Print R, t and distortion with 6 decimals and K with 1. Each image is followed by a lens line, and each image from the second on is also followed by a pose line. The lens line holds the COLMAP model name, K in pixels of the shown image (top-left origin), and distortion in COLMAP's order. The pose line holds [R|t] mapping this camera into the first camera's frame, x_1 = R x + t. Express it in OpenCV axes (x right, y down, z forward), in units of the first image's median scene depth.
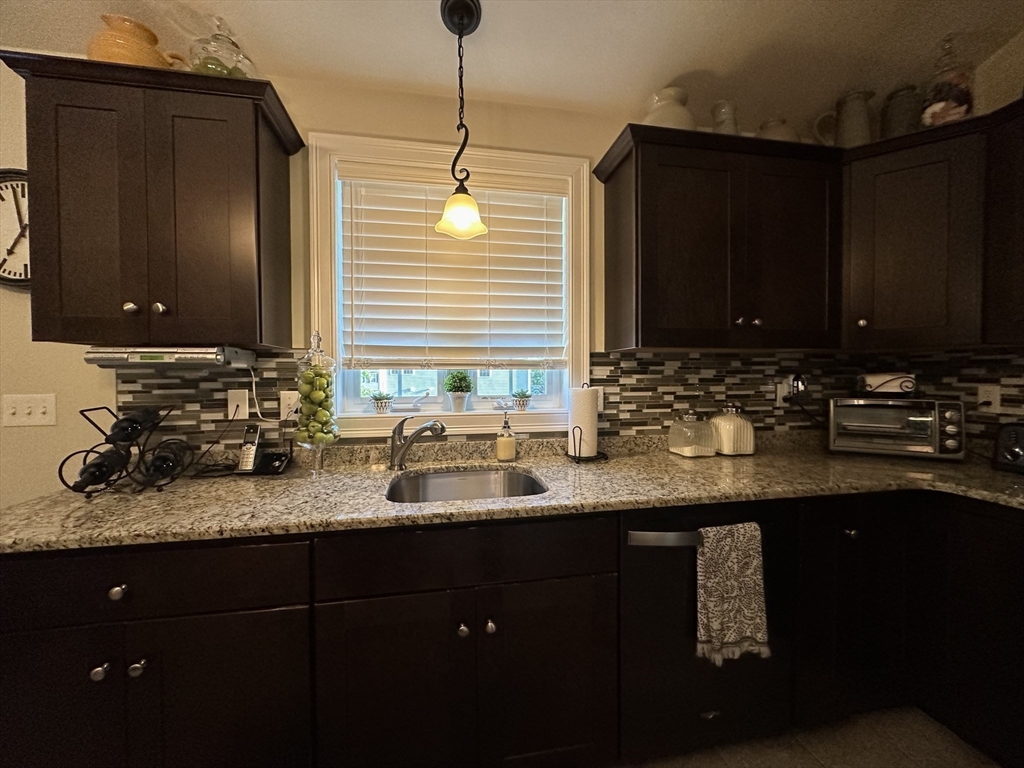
lens RADIAL K [[408.8, 0, 512.0], [0, 408.8, 384.0], [0, 0, 1]] dist [-0.002864, 0.000348]
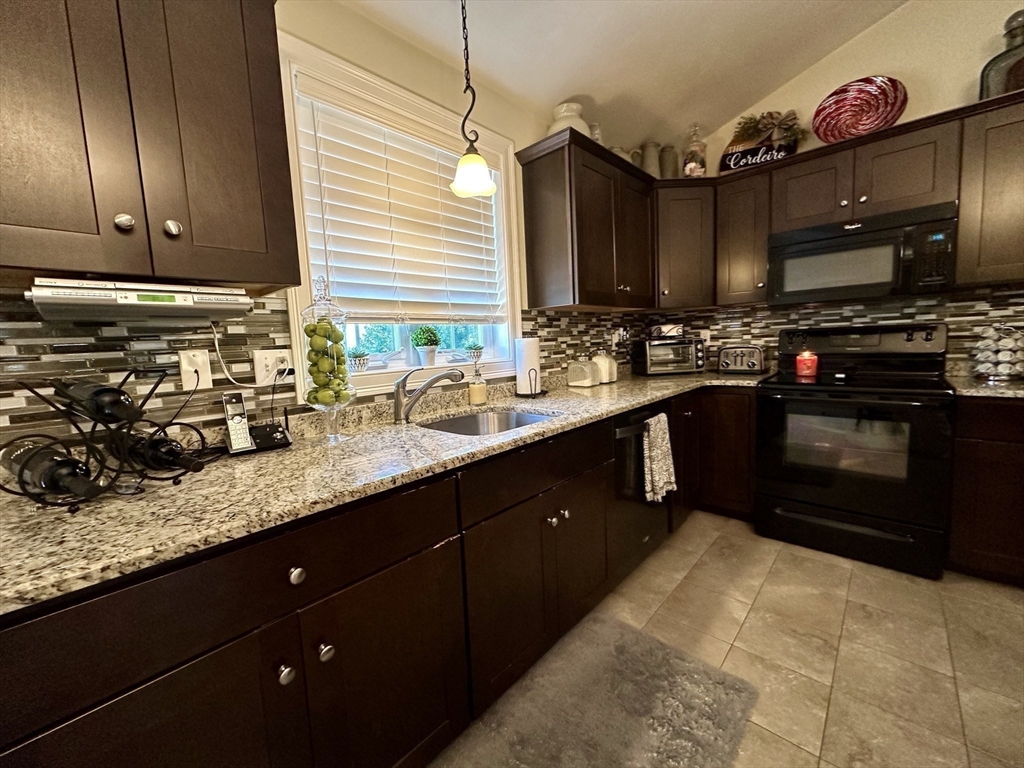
lens RADIAL K [[408.8, 0, 512.0], [0, 408.8, 384.0], [0, 0, 1]] dist [-0.002864, 0.000348]
pose [[0.802451, -0.093946, 0.589277, -0.640273], [0.057418, 0.995103, 0.080457, 0.048308], [-0.593950, -0.030728, 0.803915, 0.048949]]
